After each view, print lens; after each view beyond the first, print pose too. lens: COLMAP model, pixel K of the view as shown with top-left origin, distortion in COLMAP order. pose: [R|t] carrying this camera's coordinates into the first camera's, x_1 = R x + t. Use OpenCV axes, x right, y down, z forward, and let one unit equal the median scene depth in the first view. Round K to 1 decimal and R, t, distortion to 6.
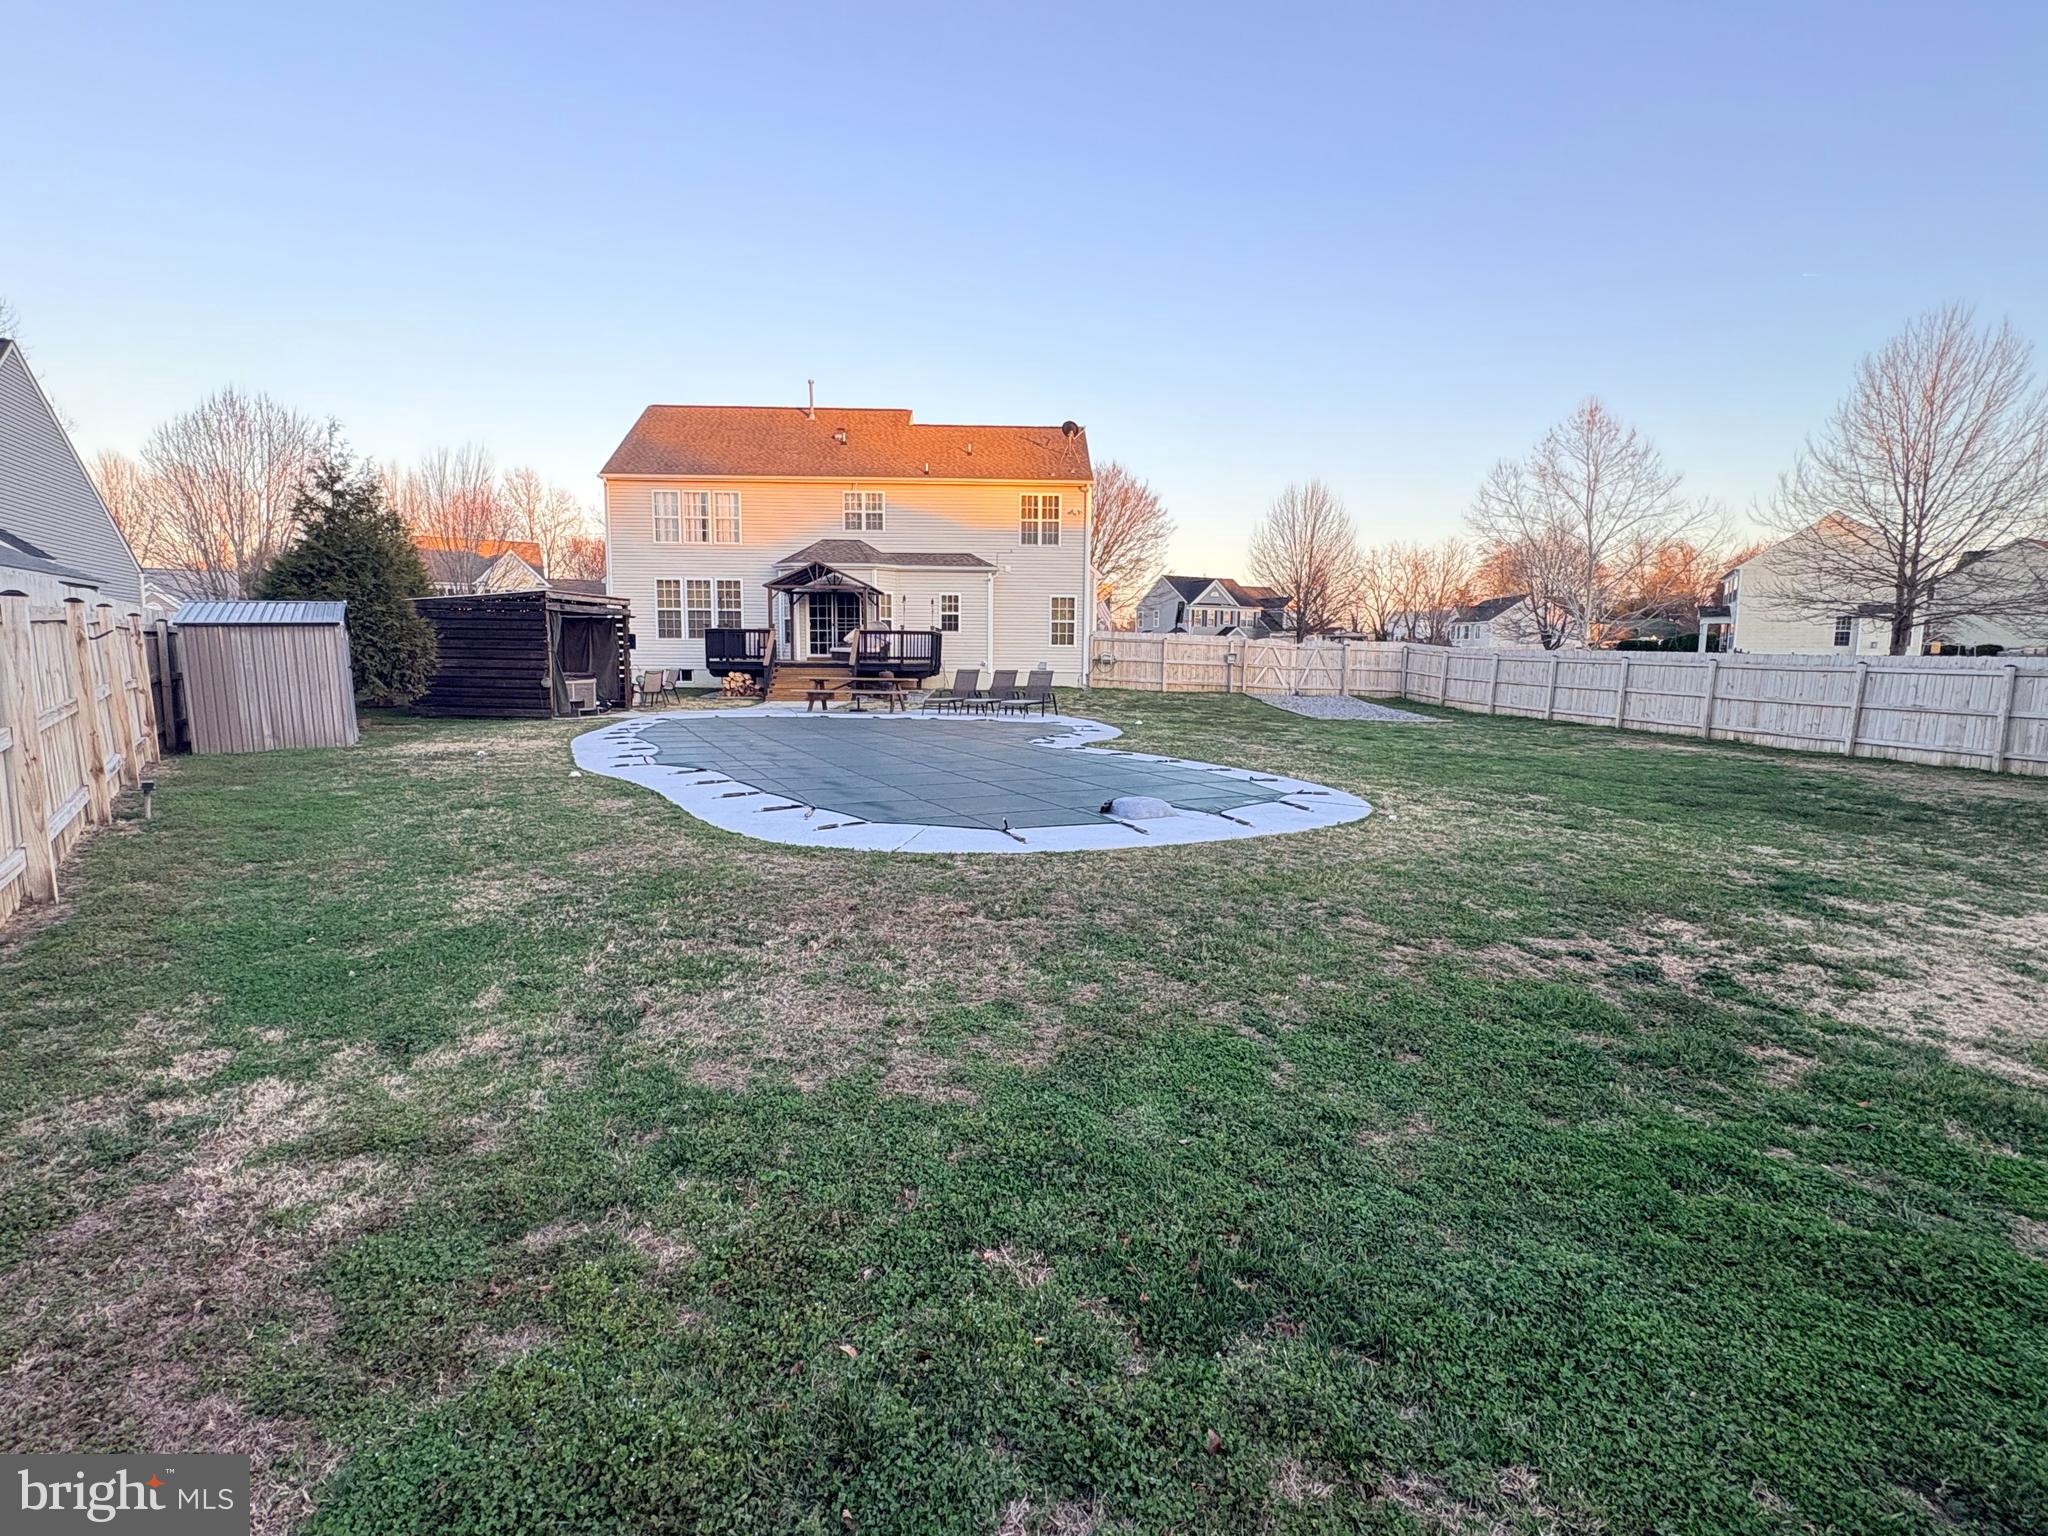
lens RADIAL K [[1002.1, 0, 1022.8], [0, 1002.1, 768.5], [0, 0, 1]] dist [-0.001255, 0.001287]
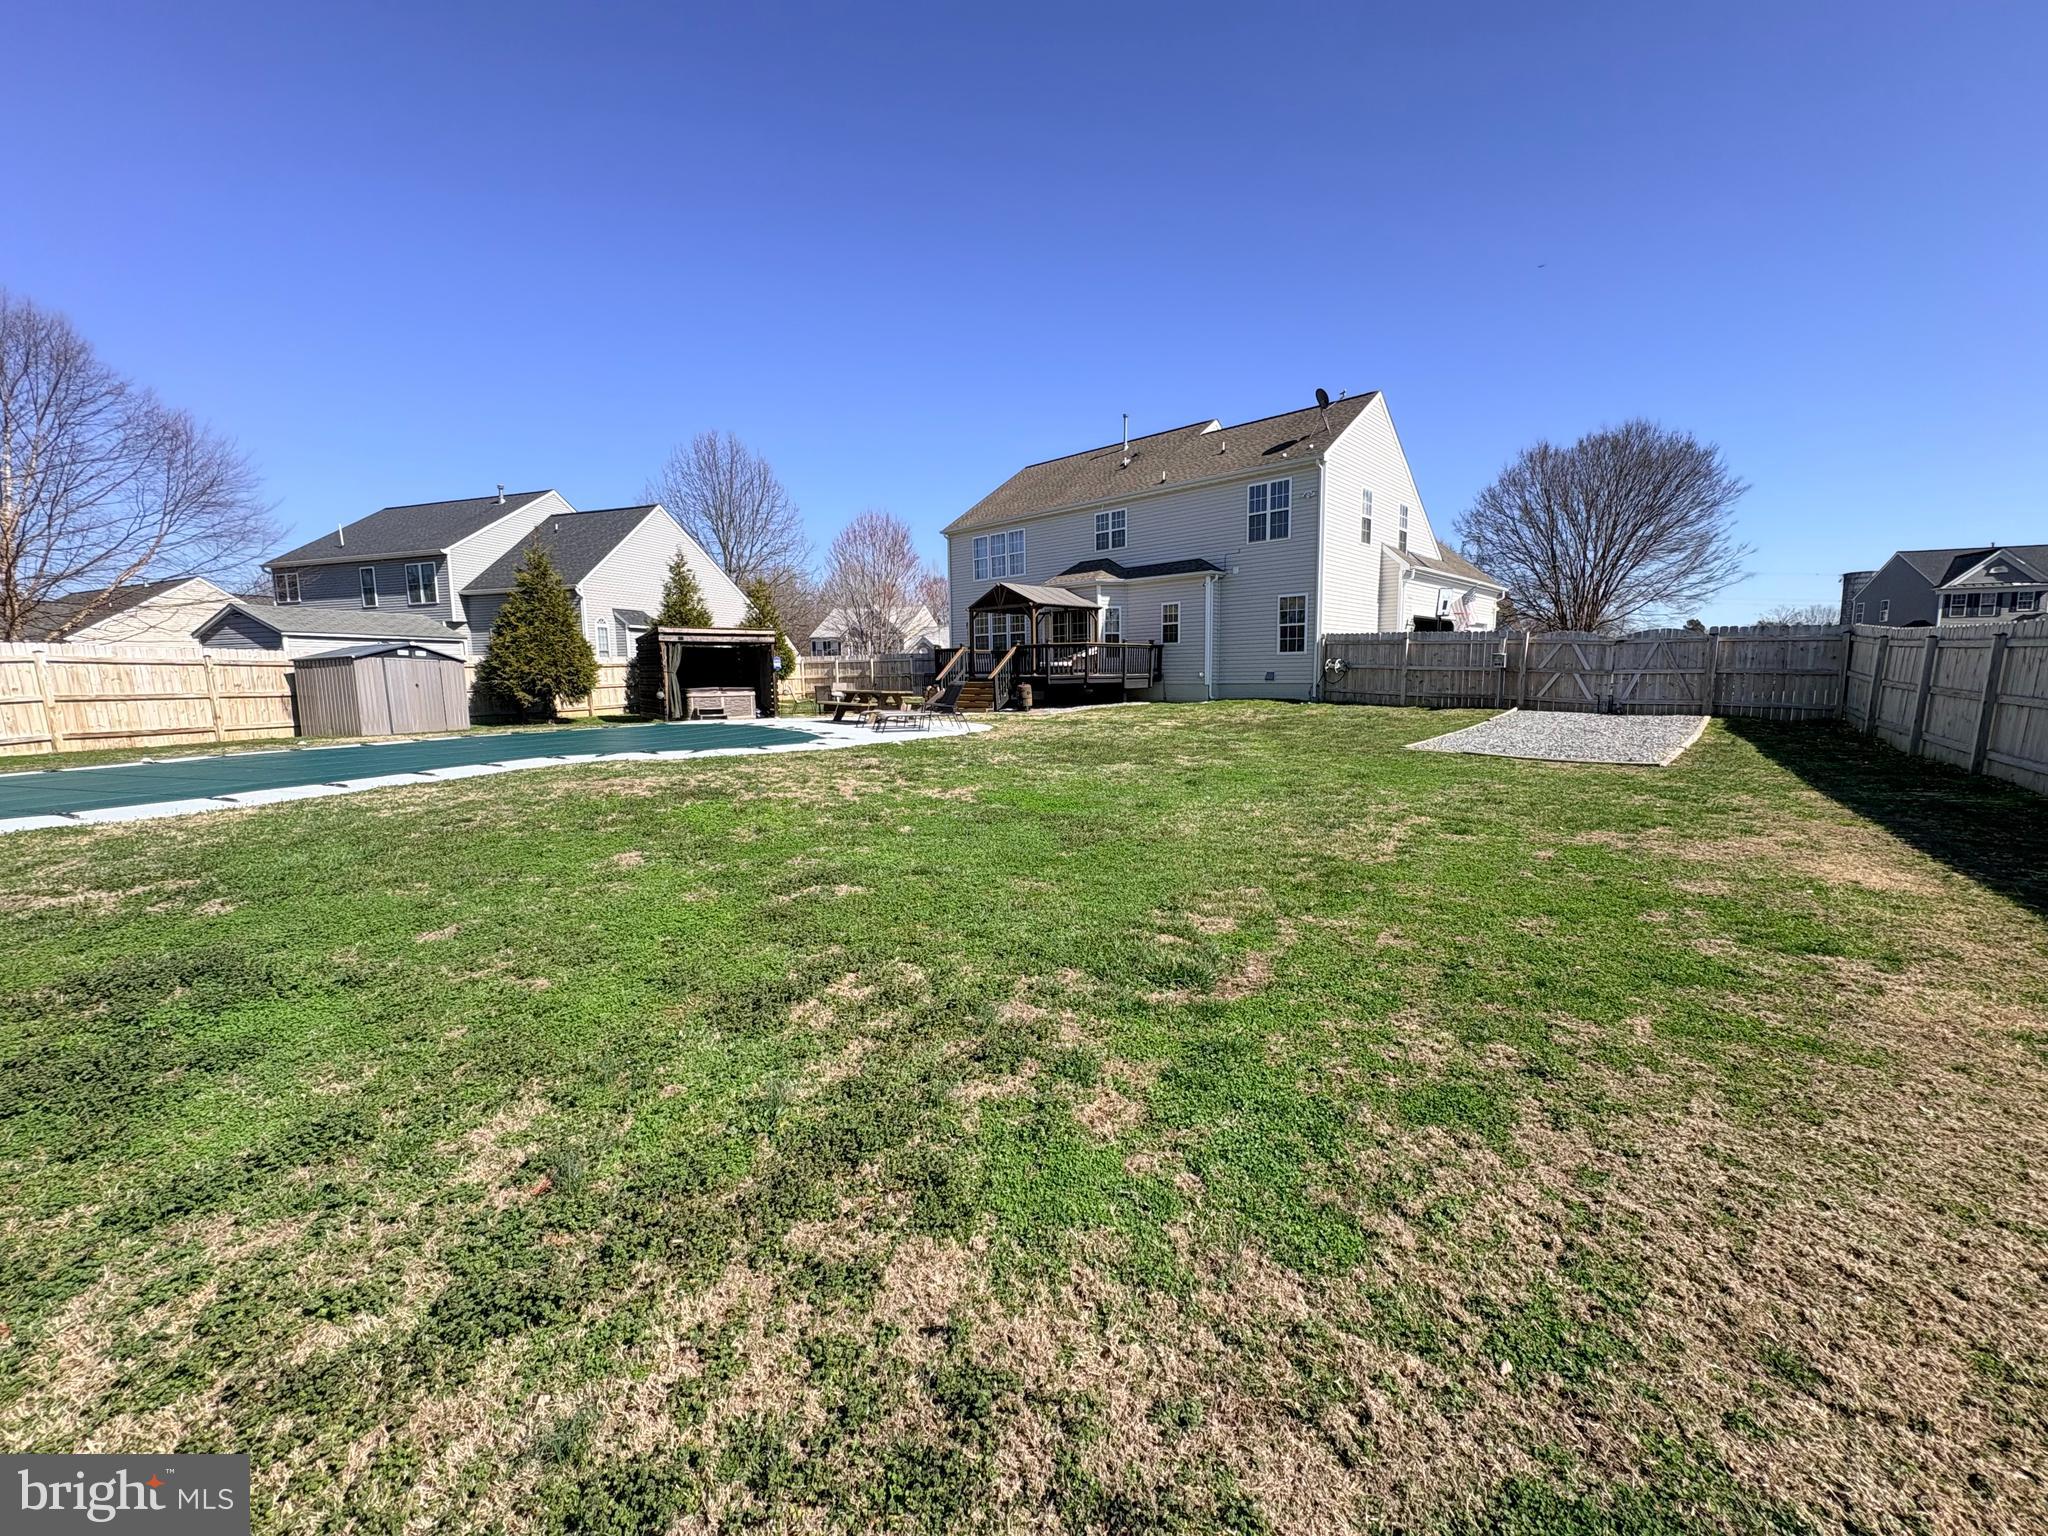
lens RADIAL K [[816.6, 0, 1022.8], [0, 816.6, 785.1], [0, 0, 1]] dist [0.001426, 0.000469]
pose [[0.697912, 0.075242, -0.712221, 0.825341], [-0.060654, 0.997103, 0.045903, -0.054757], [0.713611, 0.011162, 0.700453, 0.709654]]
